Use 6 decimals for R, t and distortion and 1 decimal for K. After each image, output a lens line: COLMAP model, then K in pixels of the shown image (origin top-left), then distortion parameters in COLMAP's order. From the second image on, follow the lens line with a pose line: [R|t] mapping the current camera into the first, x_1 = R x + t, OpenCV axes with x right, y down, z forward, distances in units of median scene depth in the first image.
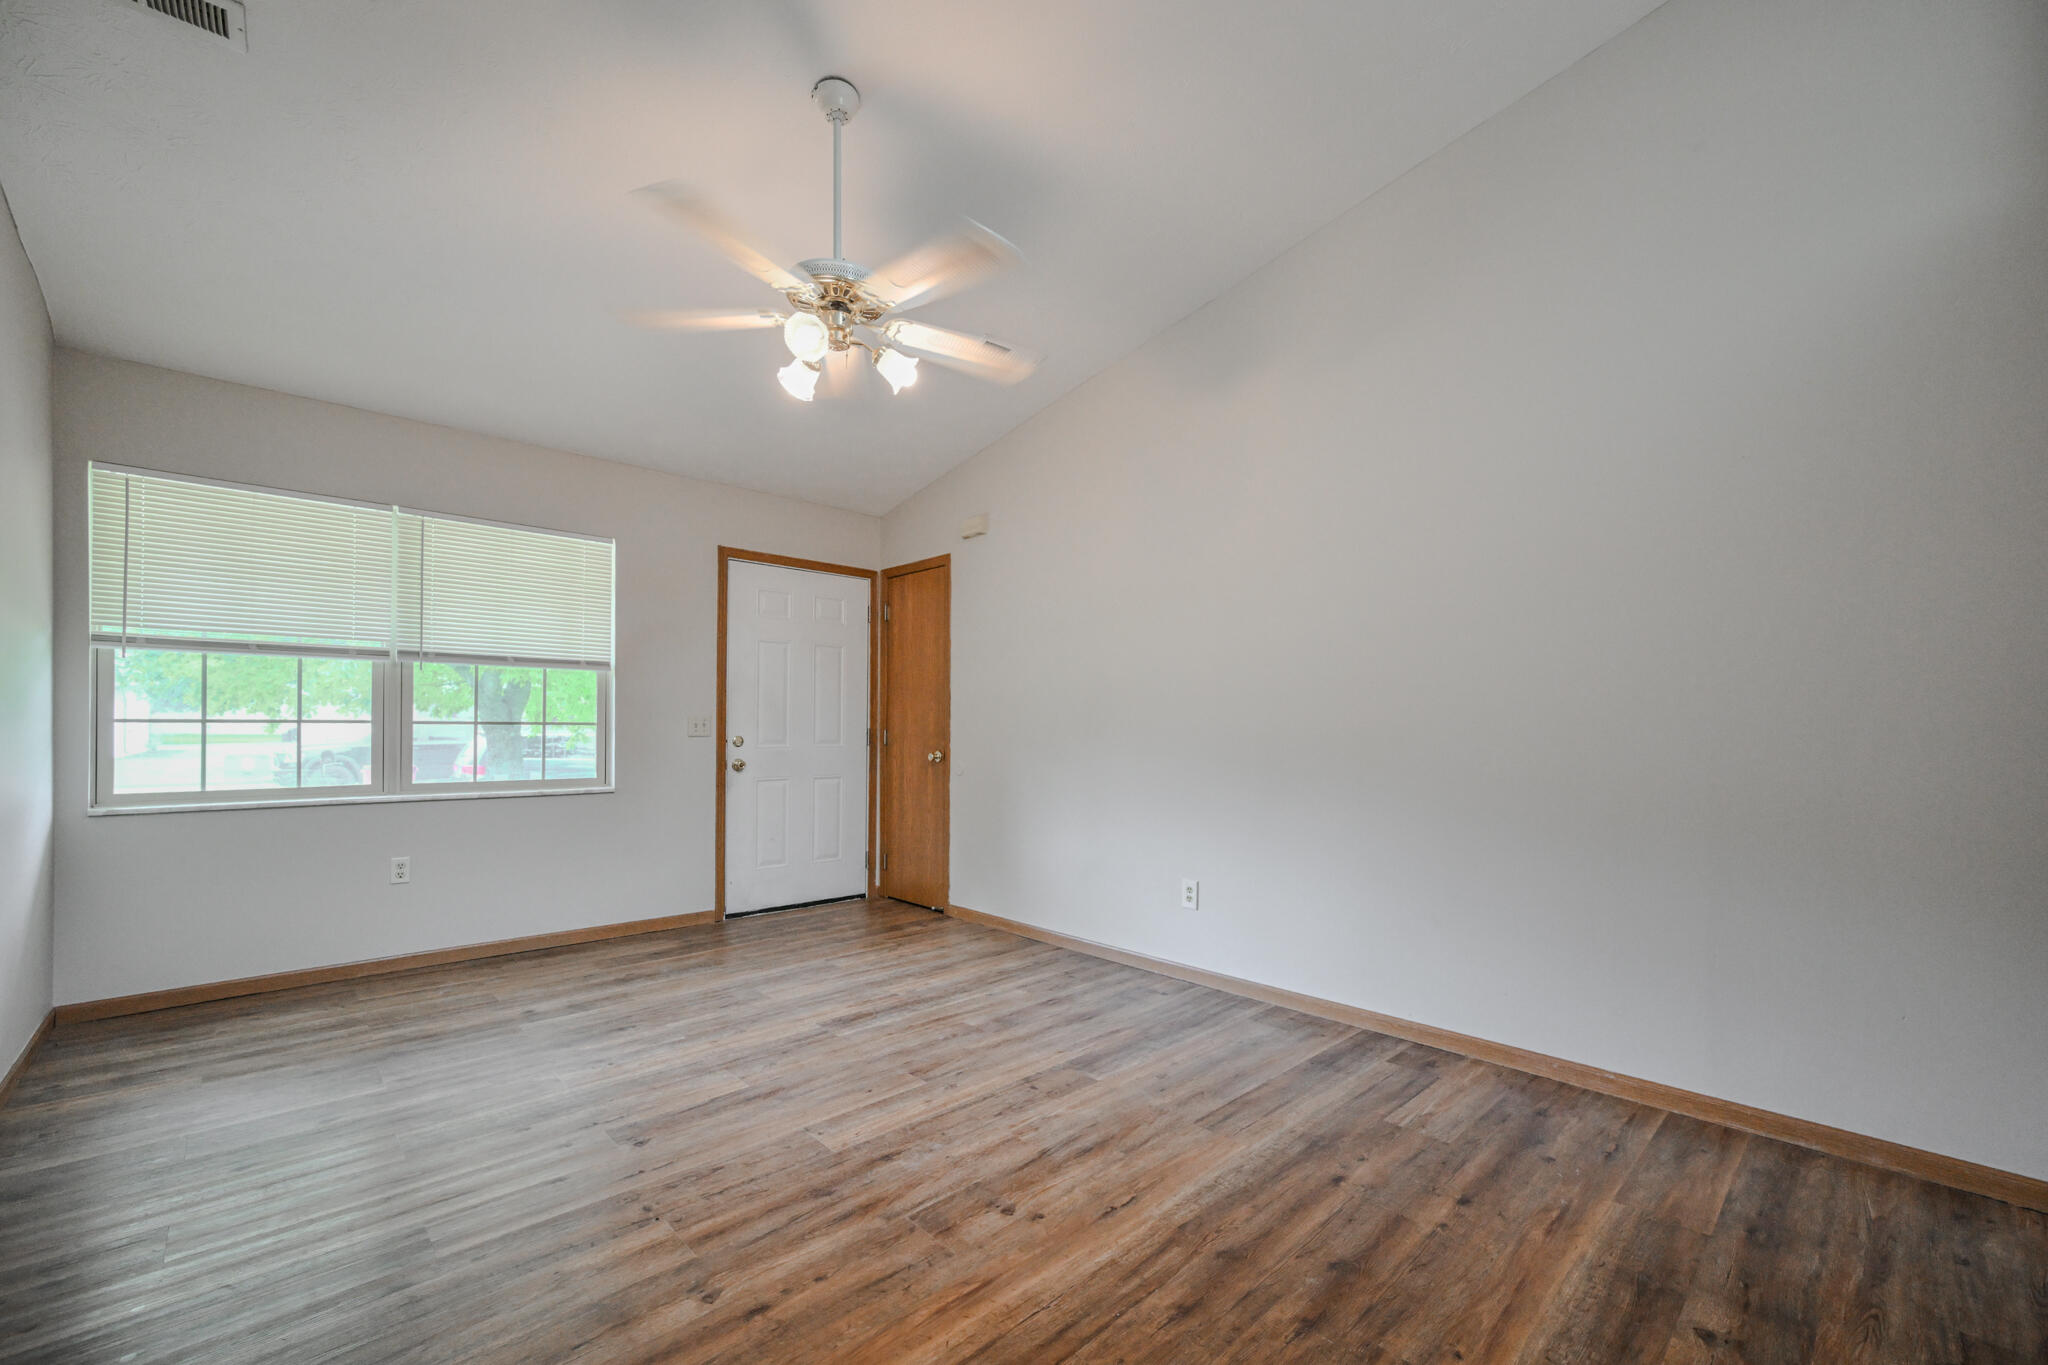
lens RADIAL K [[826.1, 0, 1025.2], [0, 826.1, 727.8], [0, 0, 1]] dist [-0.001193, 0.000857]
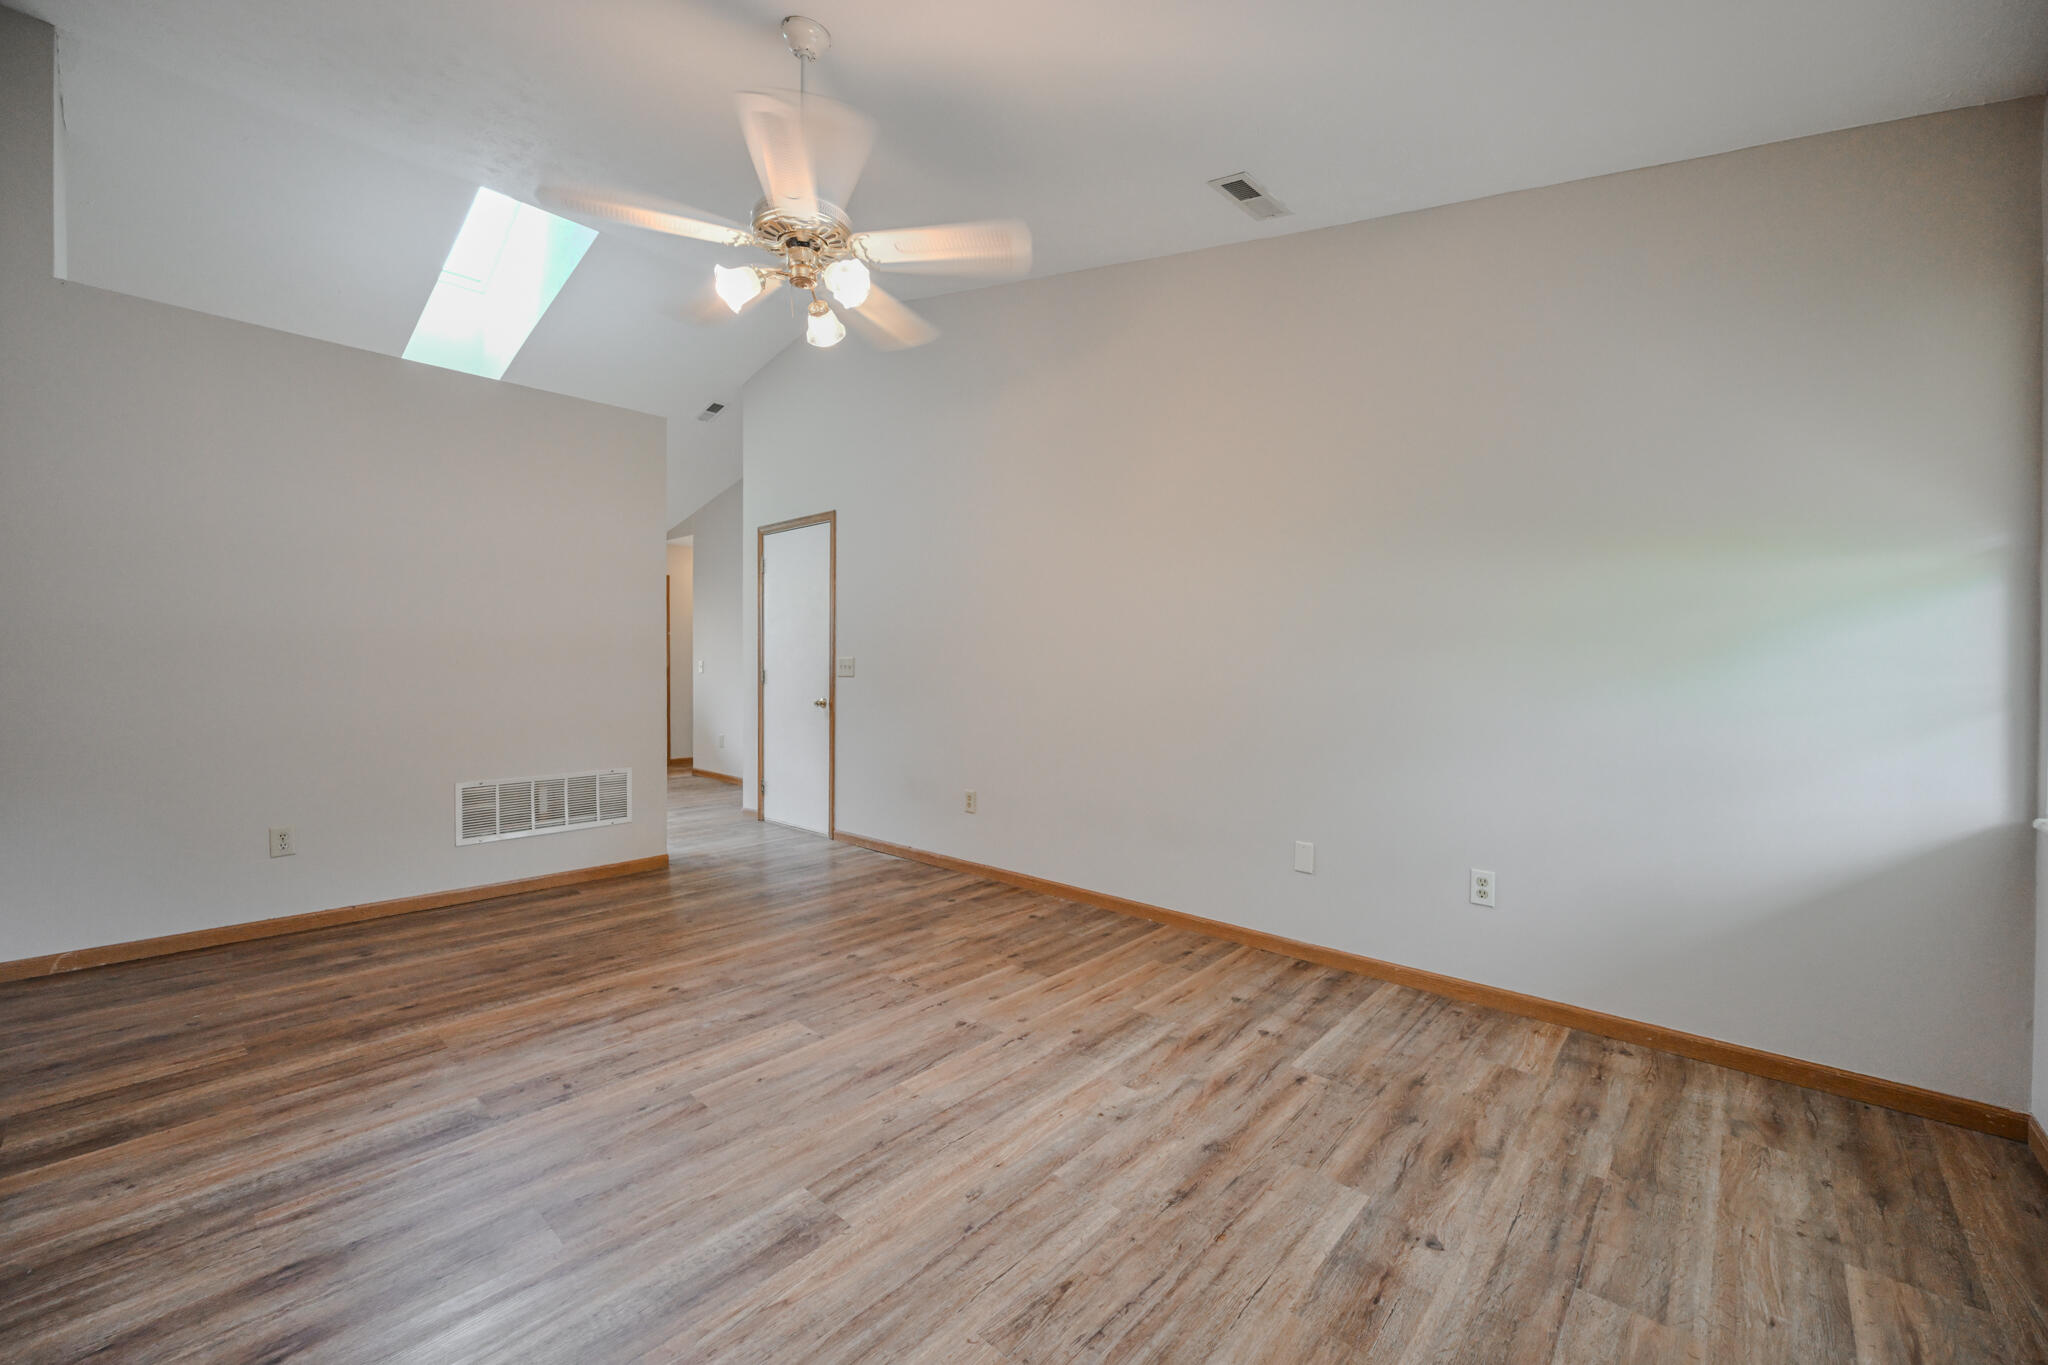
lens RADIAL K [[826.1, 0, 1028.2], [0, 826.1, 671.9], [0, 0, 1]] dist [-0.001193, 0.000857]
pose [[-0.995917, -0.009219, -0.089803, -0.419557], [-0.009718, 0.999940, 0.005118, -0.010552], [0.089750, 0.005970, -0.995946, 2.042098]]
